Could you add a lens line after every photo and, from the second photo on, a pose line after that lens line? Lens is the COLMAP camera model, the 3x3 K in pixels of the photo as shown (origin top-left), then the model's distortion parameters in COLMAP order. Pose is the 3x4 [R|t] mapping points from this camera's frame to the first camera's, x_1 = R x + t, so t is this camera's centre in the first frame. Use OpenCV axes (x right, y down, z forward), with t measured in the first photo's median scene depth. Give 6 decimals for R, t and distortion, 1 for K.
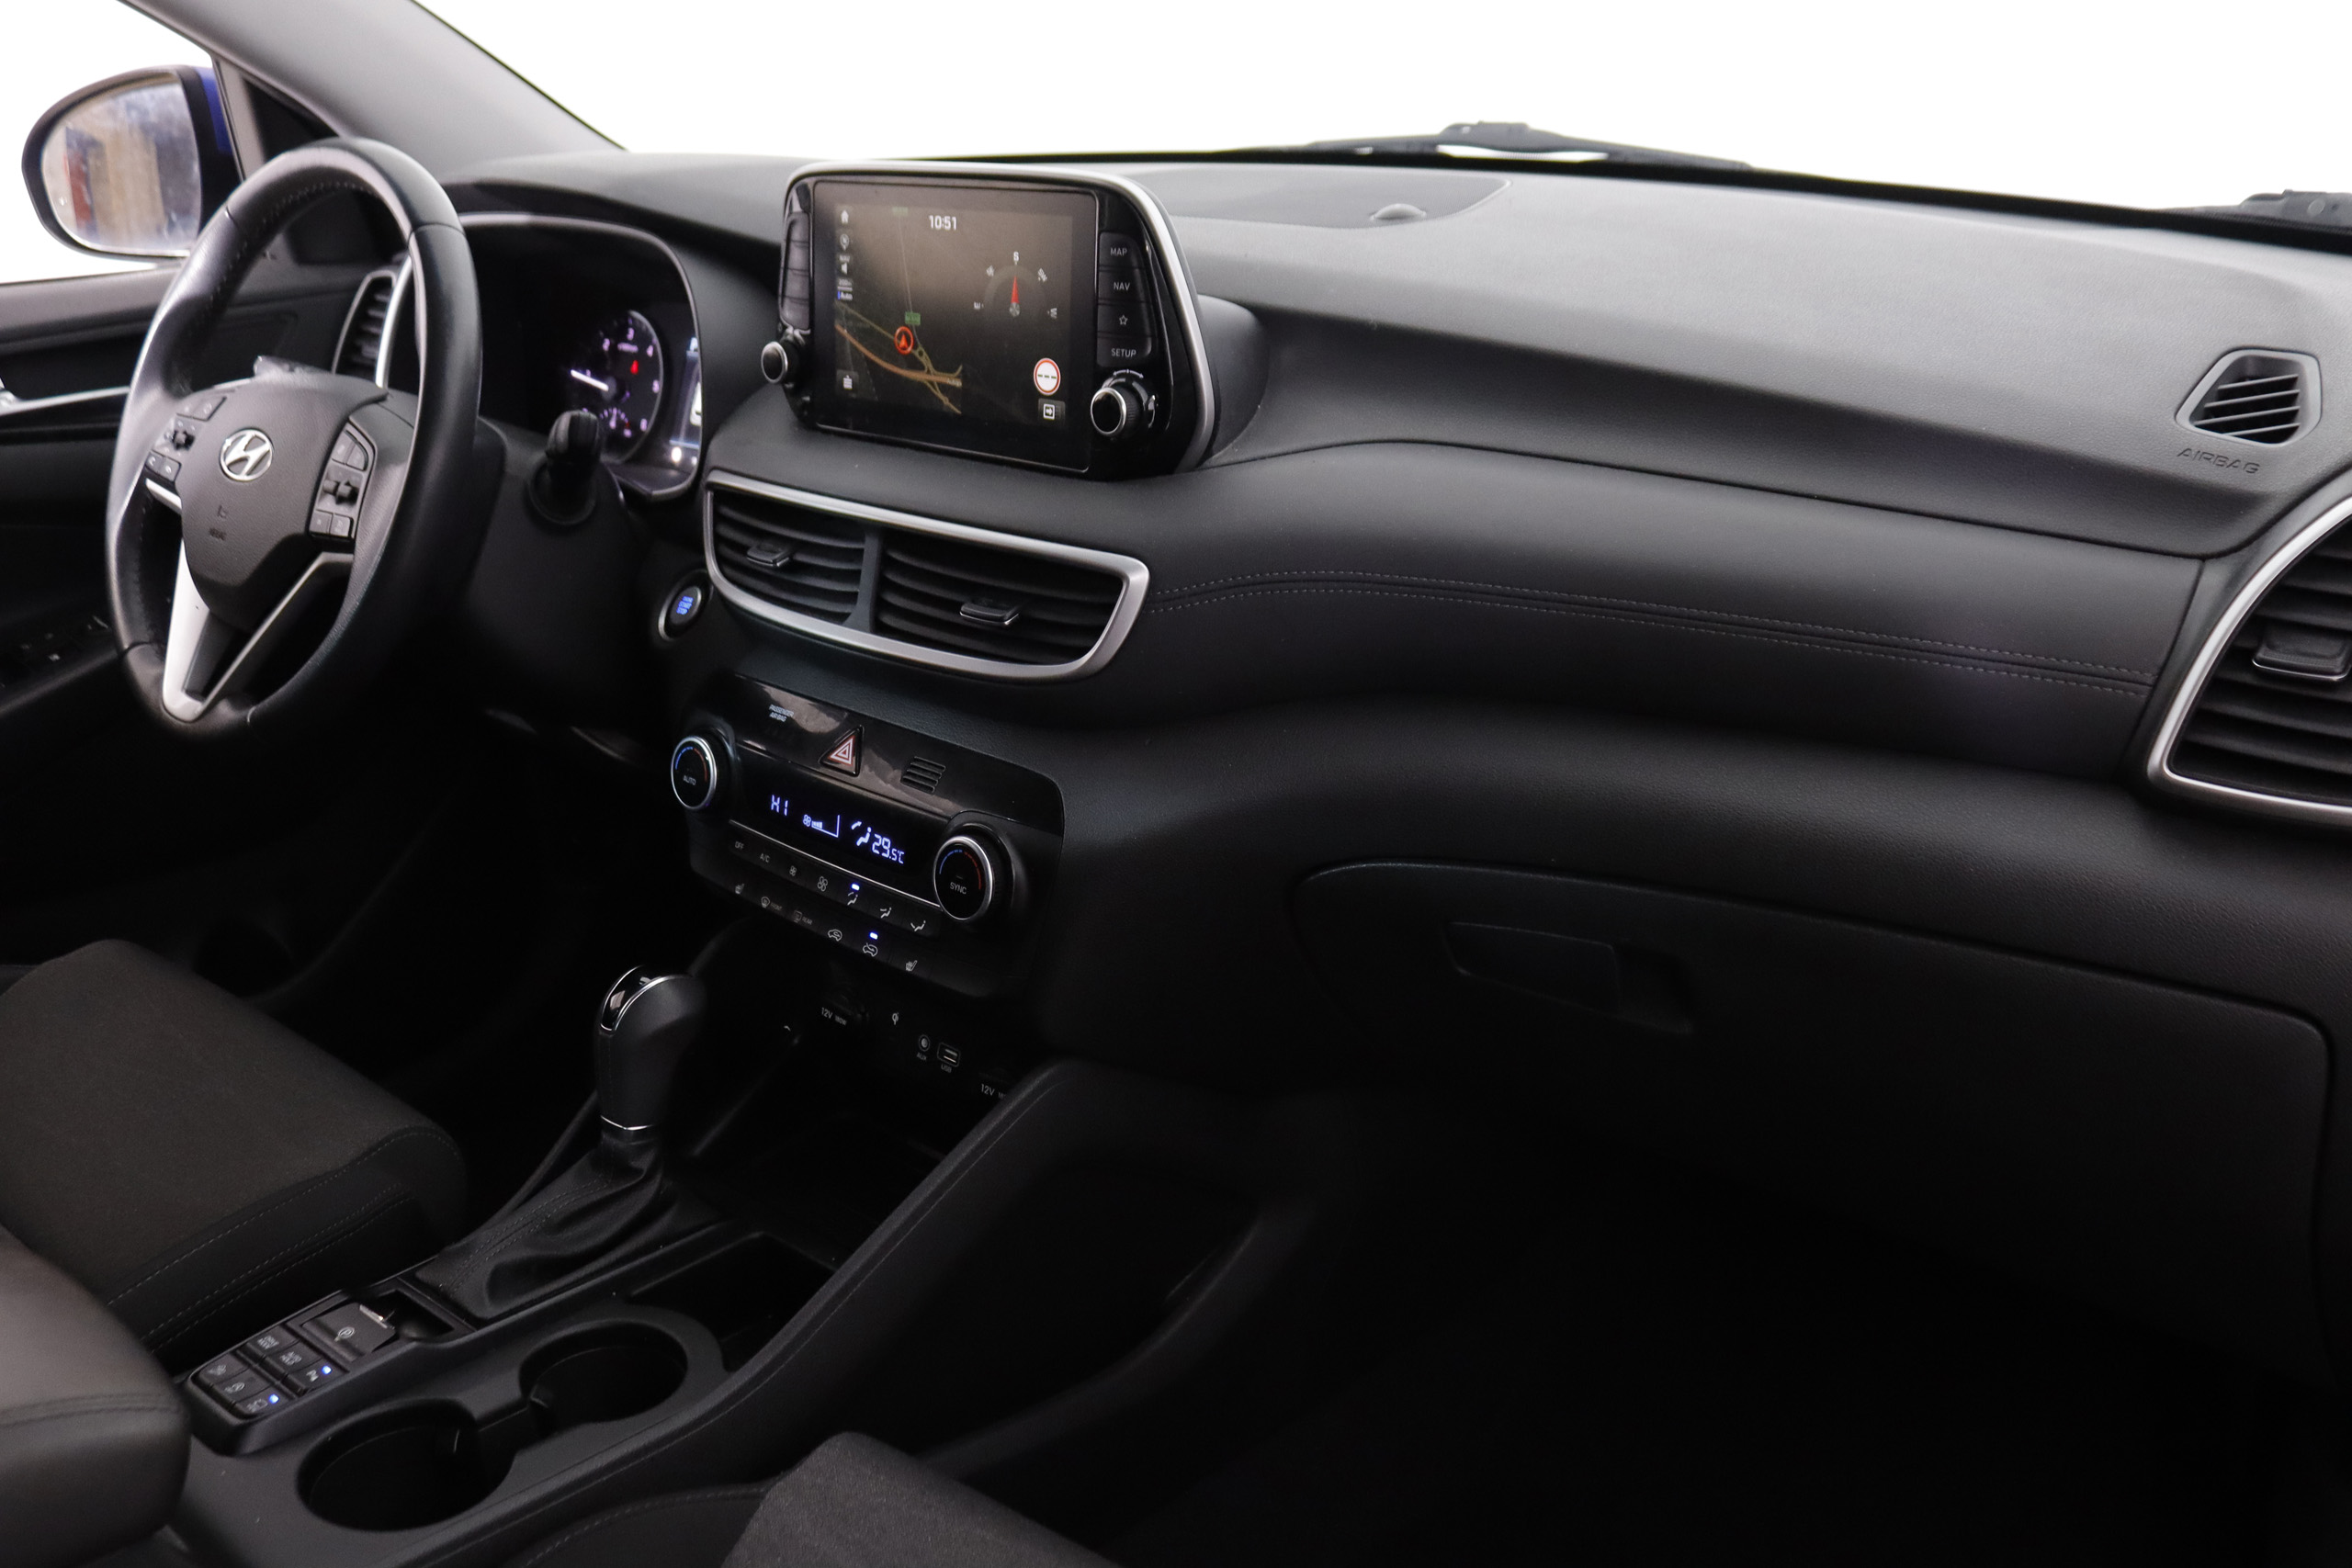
lens RADIAL K [[2005.2, 0, 1174.2], [0, 2005.2, 937.9], [0, 0, 1]] dist [-0.101399, -0.000818]
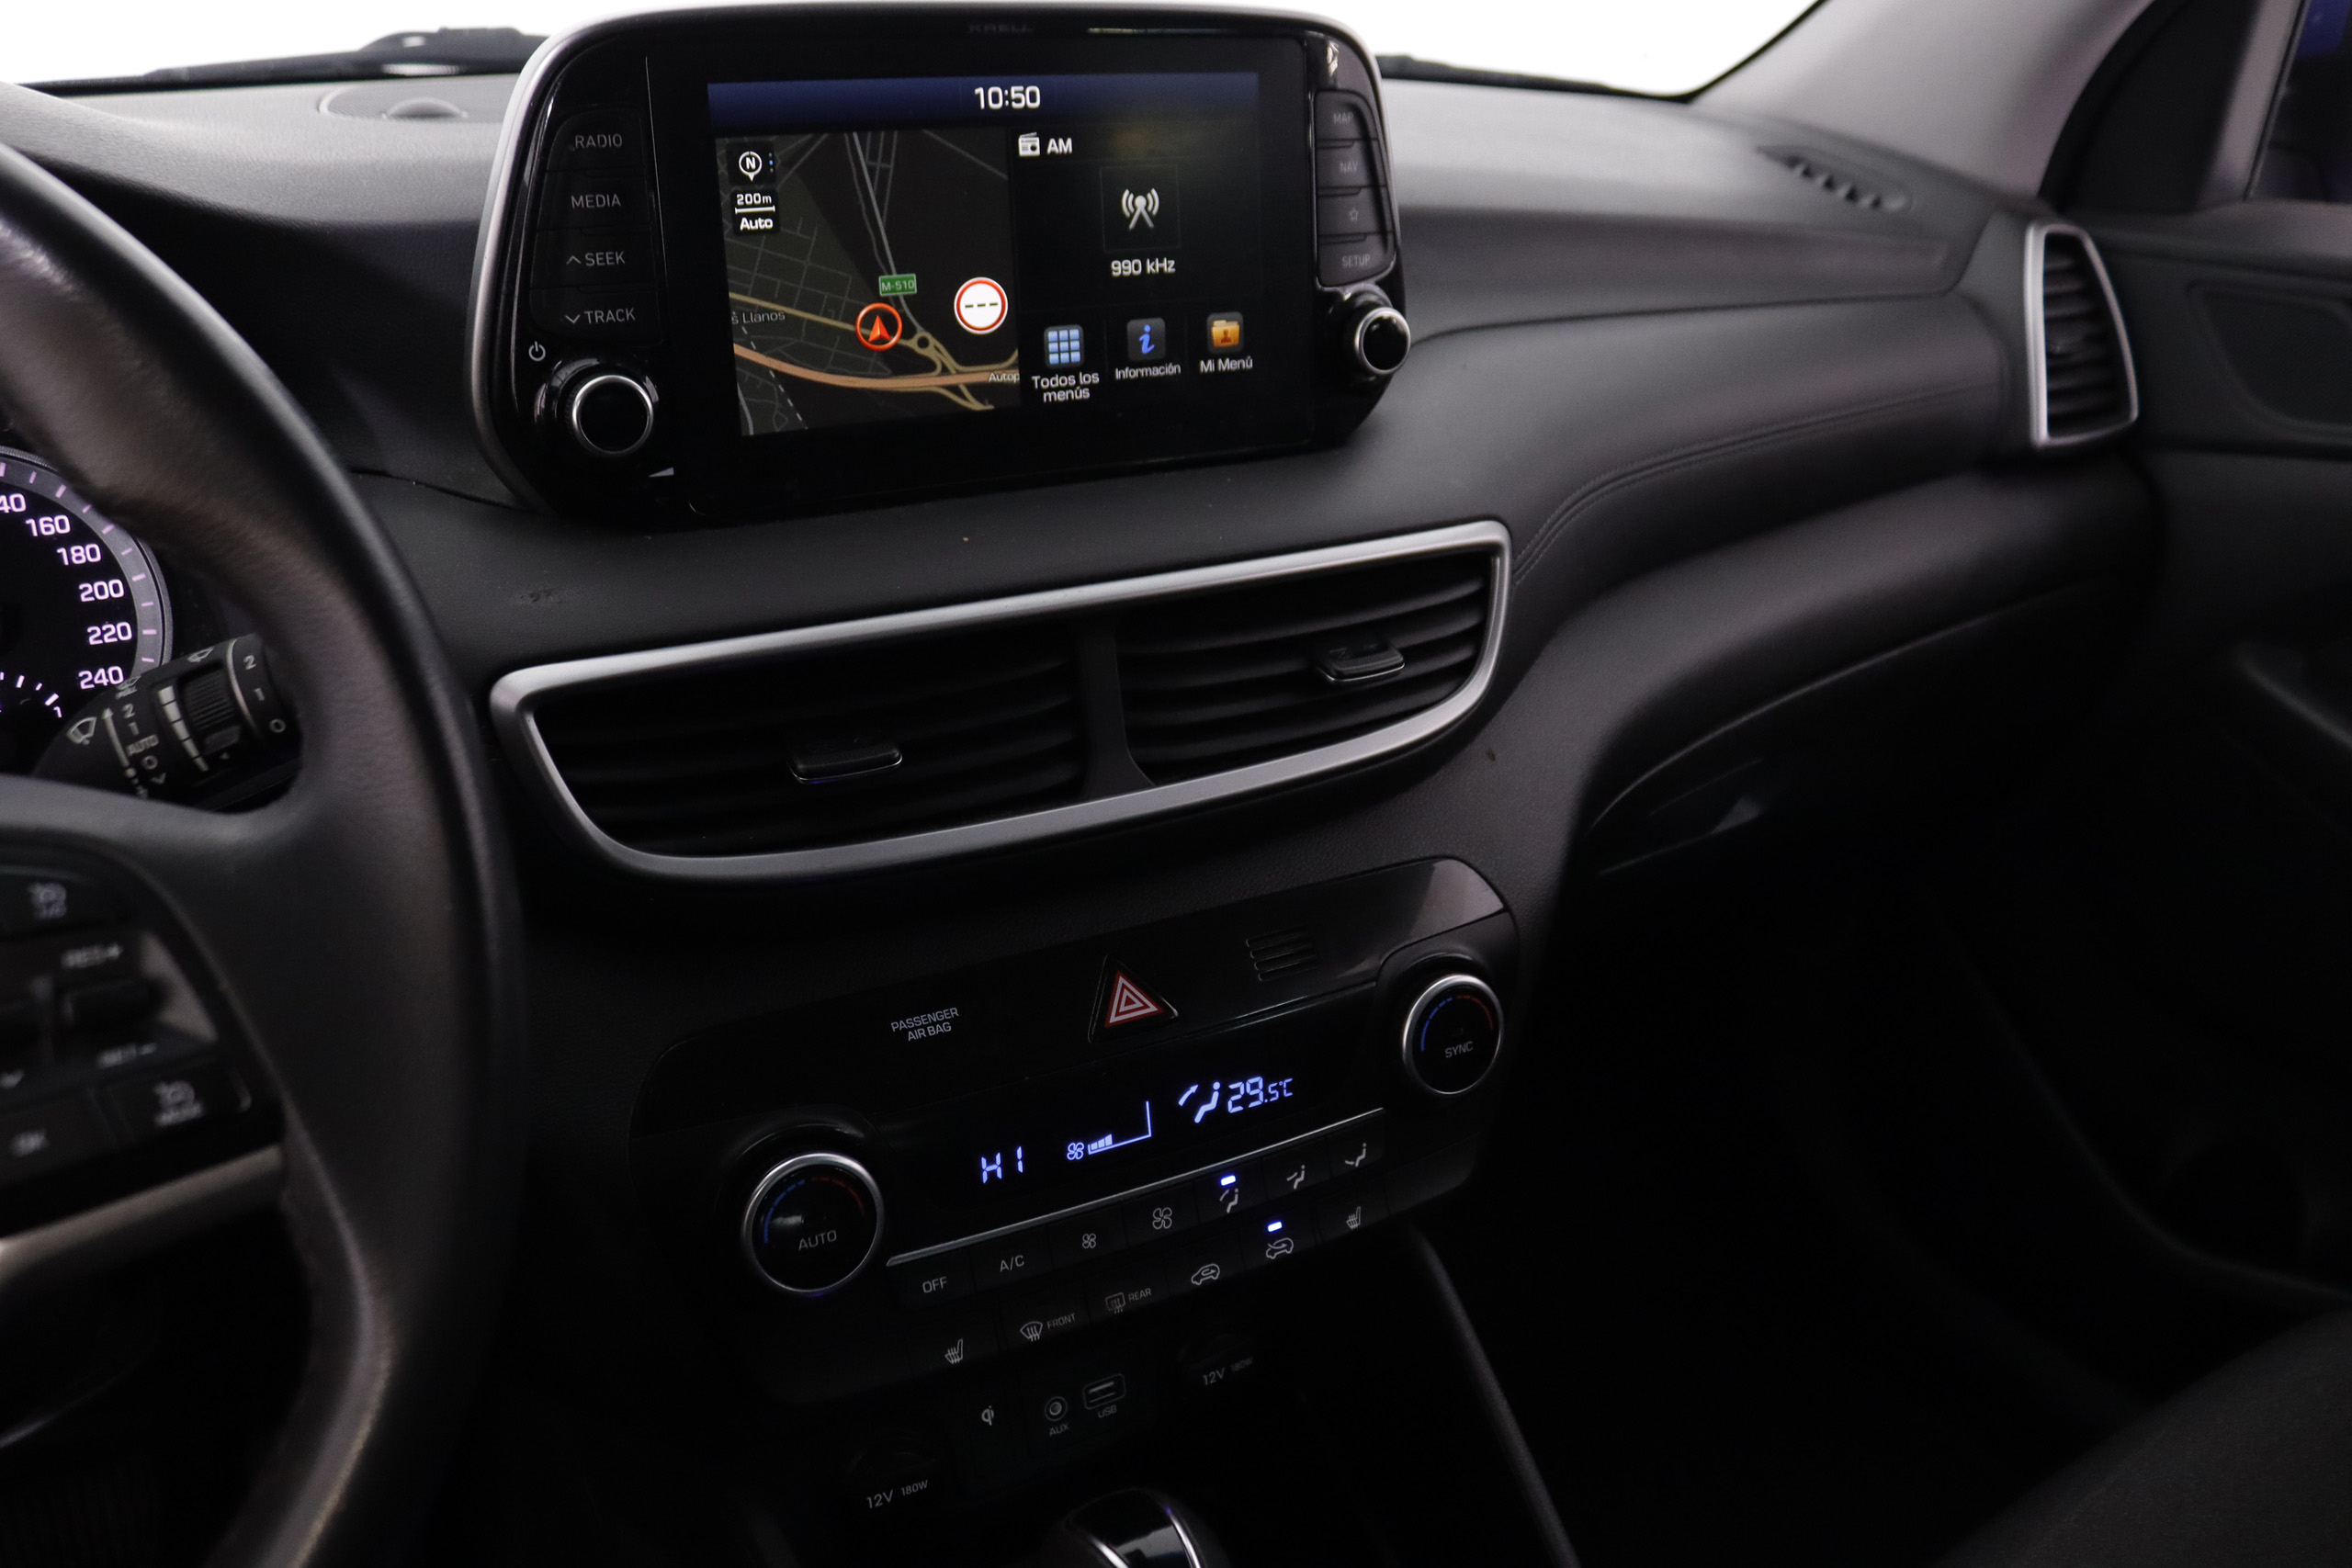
lens RADIAL K [[1955.9, 0, 1176.0], [0, 1955.9, 784.0], [0, 0, 1]] dist [-0.192250, 0.150526]
pose [[0.279774, -0.337597, 0.898752, -0.652061], [0.383935, 0.897364, 0.217560, -0.268067], [-0.879955, 0.284194, 0.380674, 0.739918]]
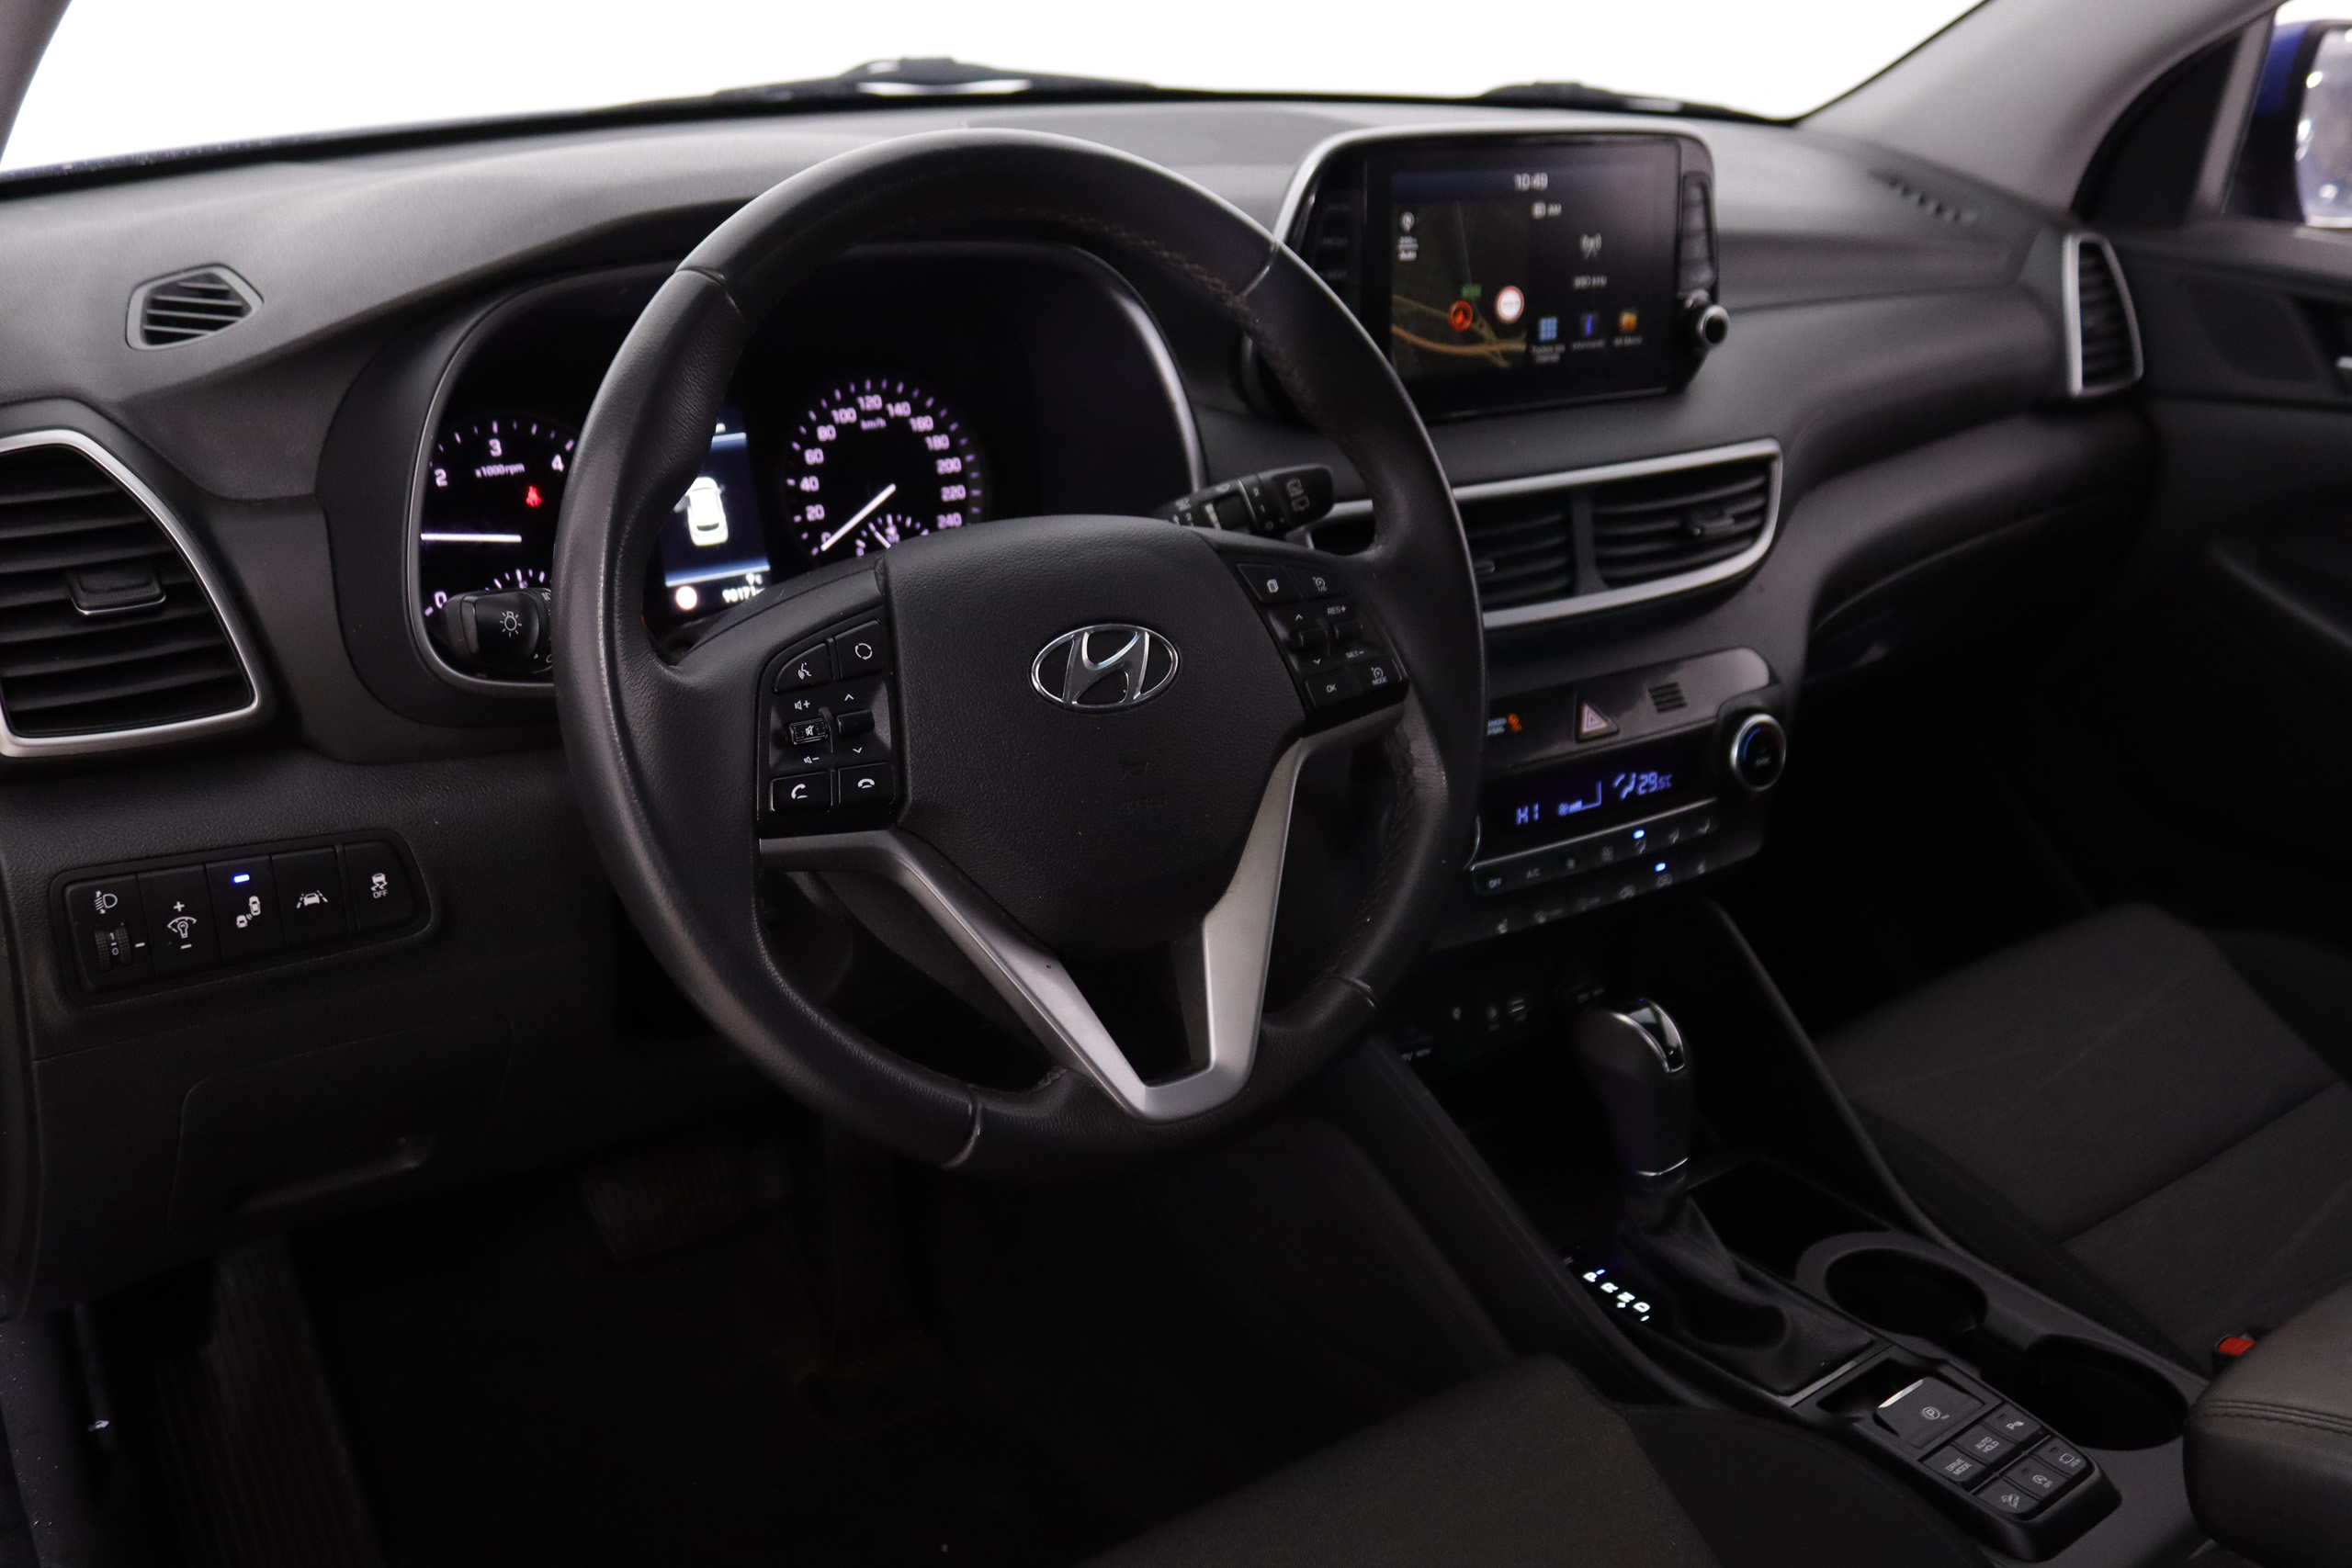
lens RADIAL K [[2191.0, 0, 1176.0], [0, 2191.0, 784.0], [0, 0, 1]] dist [-0.145181, 0.009100]
pose [[0.212953, -0.347262, 0.913269, -1.197289], [0.371280, 0.893355, 0.253116, -0.411136], [-0.903771, 0.285177, 0.319174, 0.839459]]
